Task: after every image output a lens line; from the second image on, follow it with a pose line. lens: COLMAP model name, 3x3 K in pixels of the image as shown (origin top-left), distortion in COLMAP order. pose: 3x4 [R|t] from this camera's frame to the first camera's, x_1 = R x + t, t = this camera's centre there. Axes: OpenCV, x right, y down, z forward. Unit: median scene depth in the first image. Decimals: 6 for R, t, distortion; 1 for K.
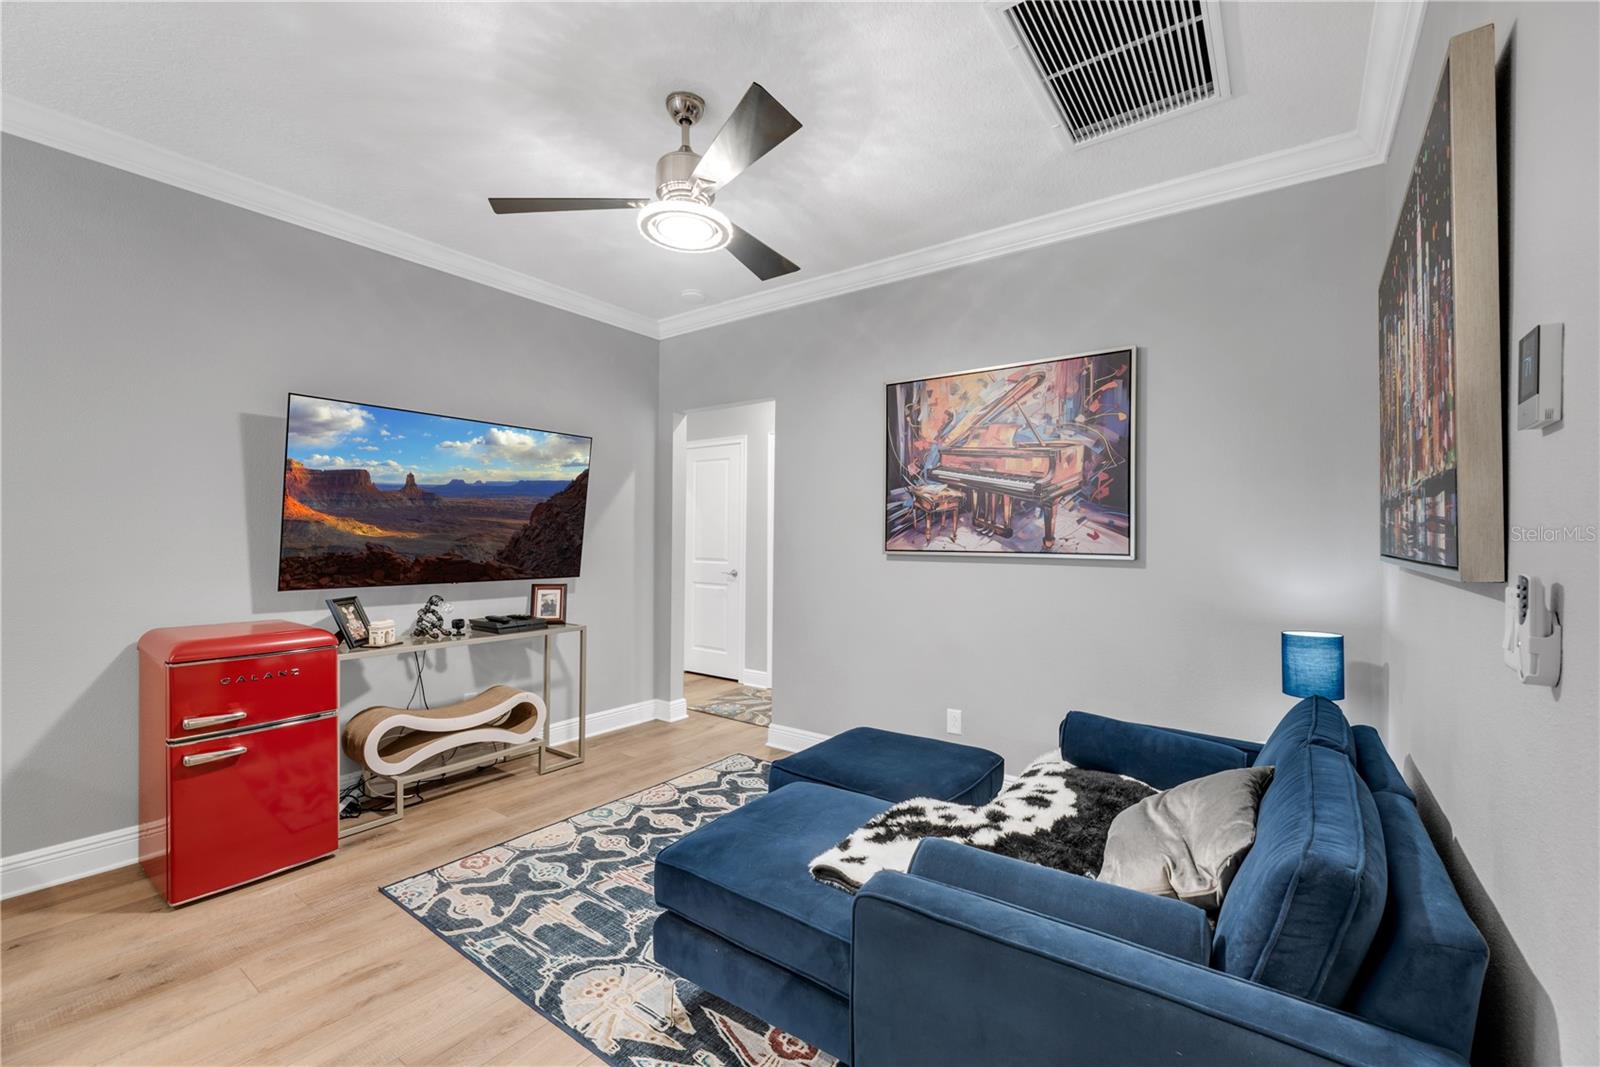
lens RADIAL K [[654.6, 0, 827.4], [0, 654.6, 535.8], [0, 0, 1]] dist [-0.003274, 0.000537]
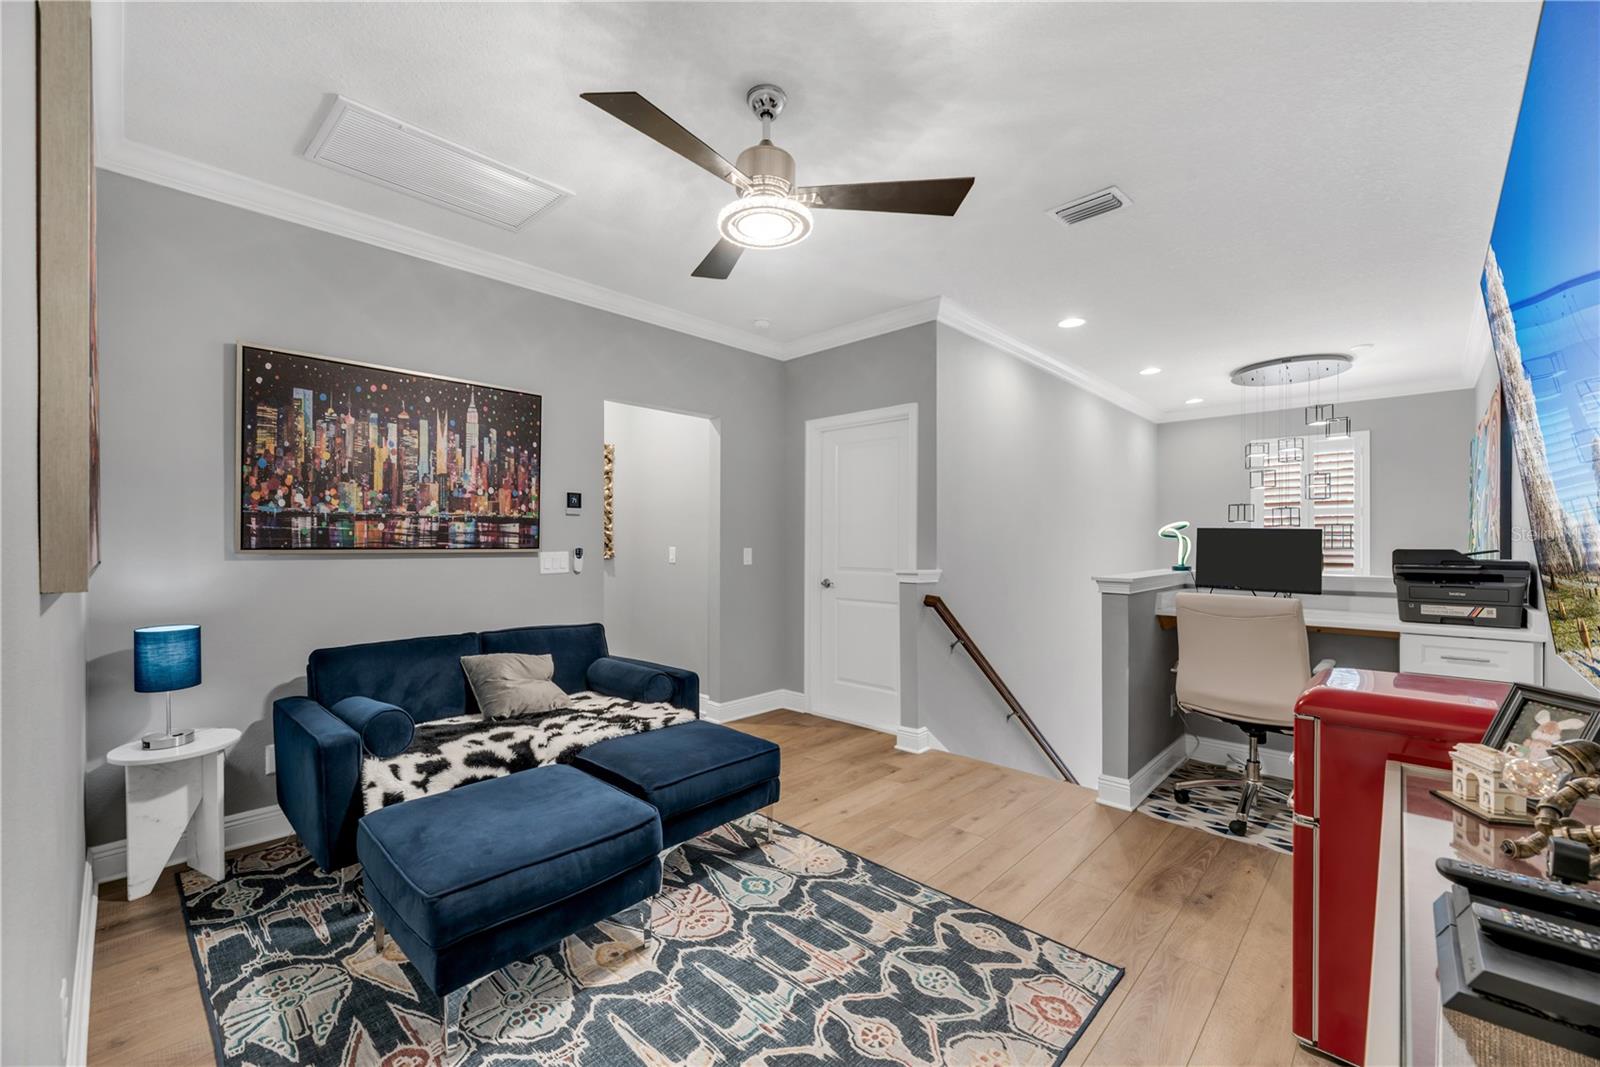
lens RADIAL K [[654.6, 0, 798.1], [0, 654.6, 540.4], [0, 0, 1]] dist [-0.003274, 0.000537]
pose [[-0.987413, -0.006703, 0.158019, -0.317428], [-0.007104, 0.999973, -0.001971, 0.004203], [-0.158002, -0.003069, -0.987434, 1.462284]]
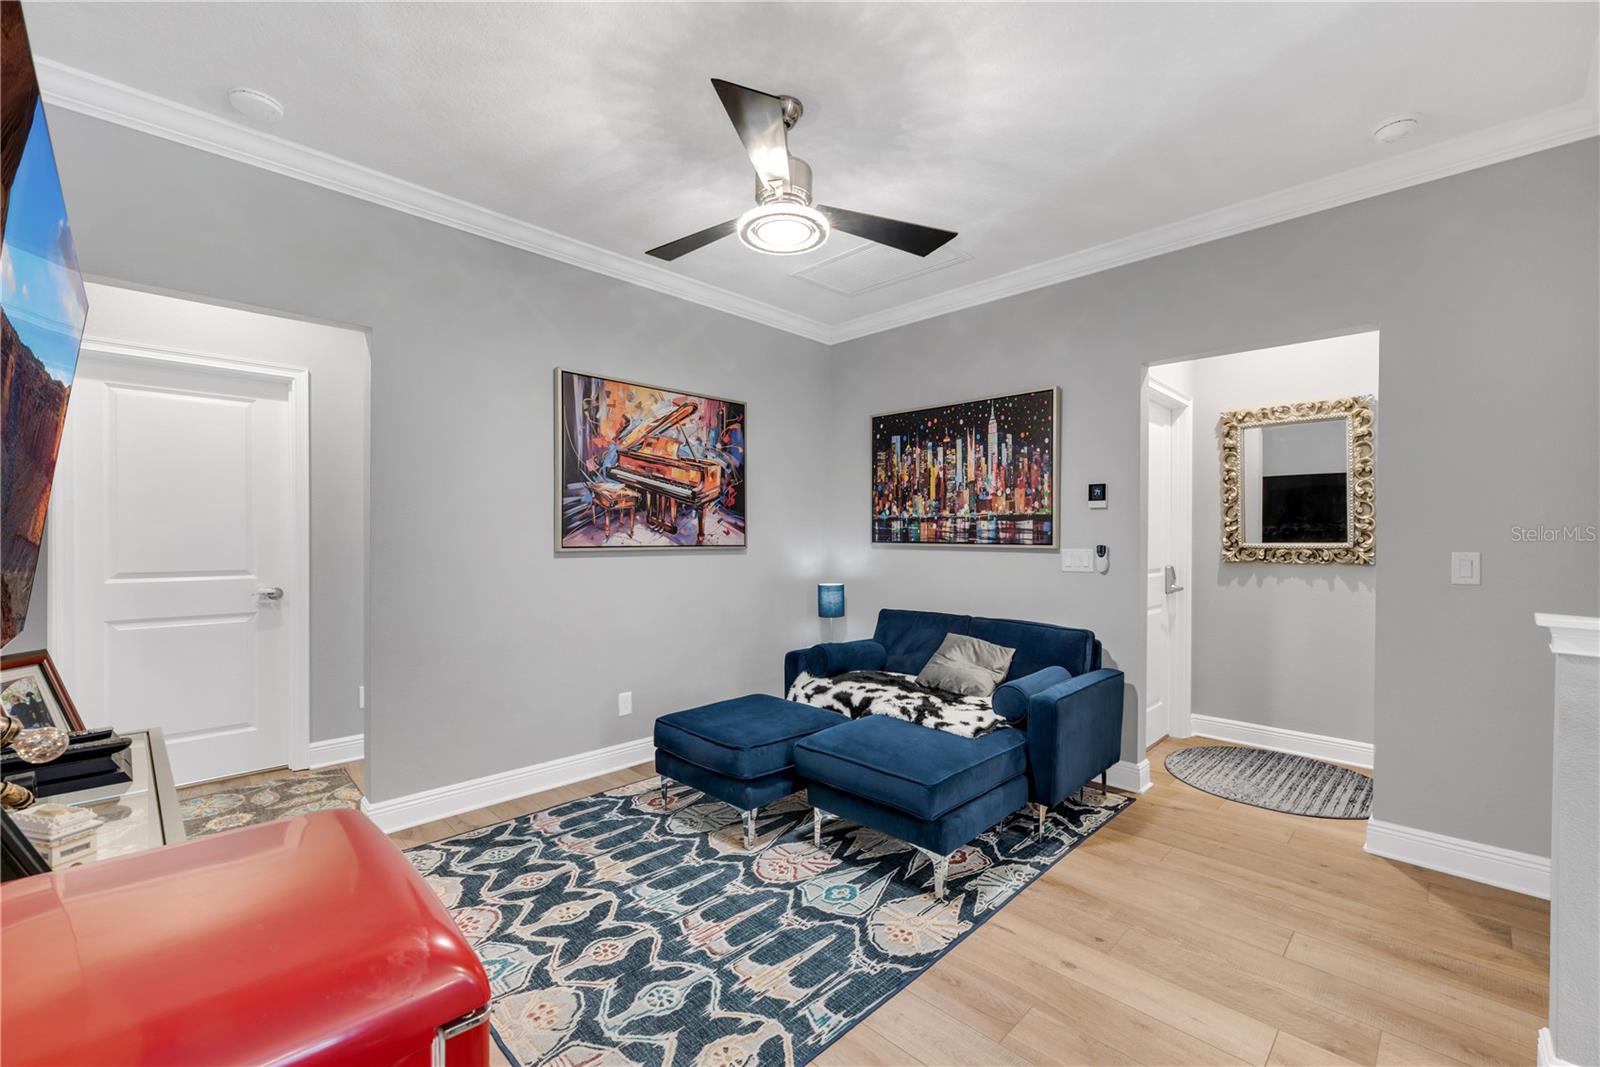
lens RADIAL K [[654.6, 0, 784.8], [0, 654.6, 537.0], [0, 0, 1]] dist [-0.003274, 0.000537]
pose [[0.190672, -0.006437, 0.981633, -0.910339], [-0.003739, 0.999966, 0.007283, -0.001005], [-0.981647, -0.005059, 0.190641, 0.601145]]
